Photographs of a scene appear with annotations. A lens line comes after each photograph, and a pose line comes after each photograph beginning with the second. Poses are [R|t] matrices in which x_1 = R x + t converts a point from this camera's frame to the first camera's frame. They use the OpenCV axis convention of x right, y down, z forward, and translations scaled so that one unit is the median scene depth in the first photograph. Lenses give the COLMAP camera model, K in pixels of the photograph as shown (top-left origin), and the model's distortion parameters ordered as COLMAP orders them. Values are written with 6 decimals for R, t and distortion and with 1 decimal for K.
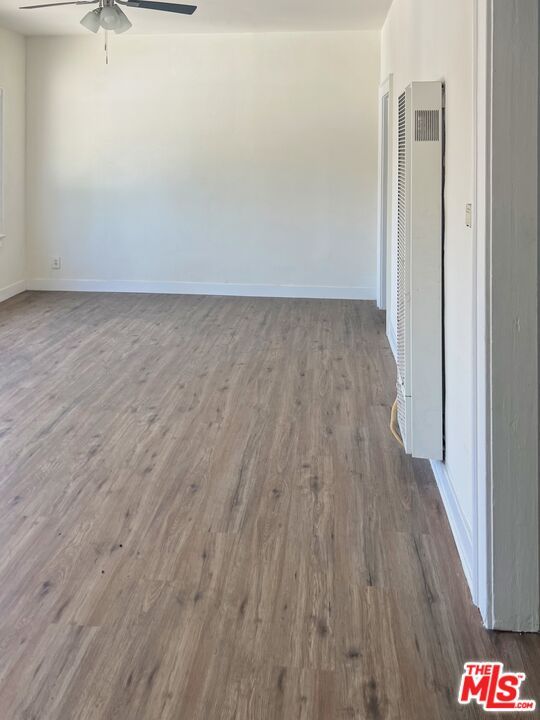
lens RADIAL K [[532.0, 0, 259.4], [0, 532.0, 360.5], [0, 0, 1]] dist [0.005068, 0.000855]
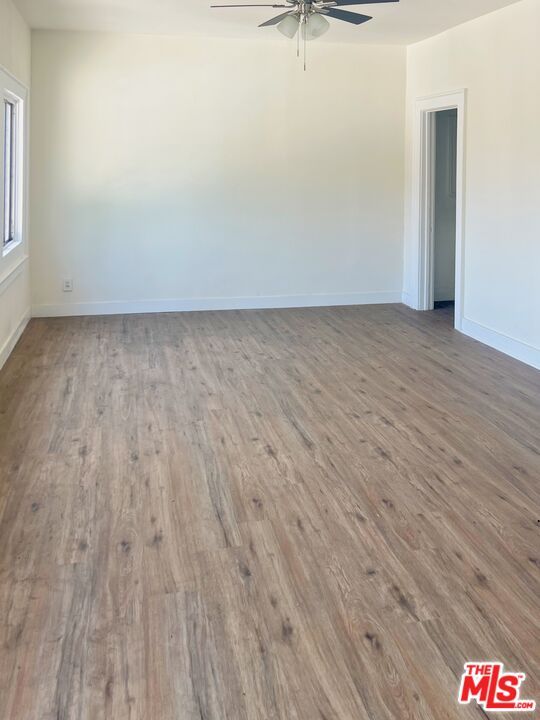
lens RADIAL K [[588.8, 0, 230.5], [0, 588.8, 358.9], [0, 0, 1]] dist [0.043186, -0.007954]
pose [[0.958517, -0.089472, 0.270627, -0.492572], [0.103998, 0.993781, -0.039790, 0.004998], [-0.265384, 0.066284, 0.961862, 0.002485]]
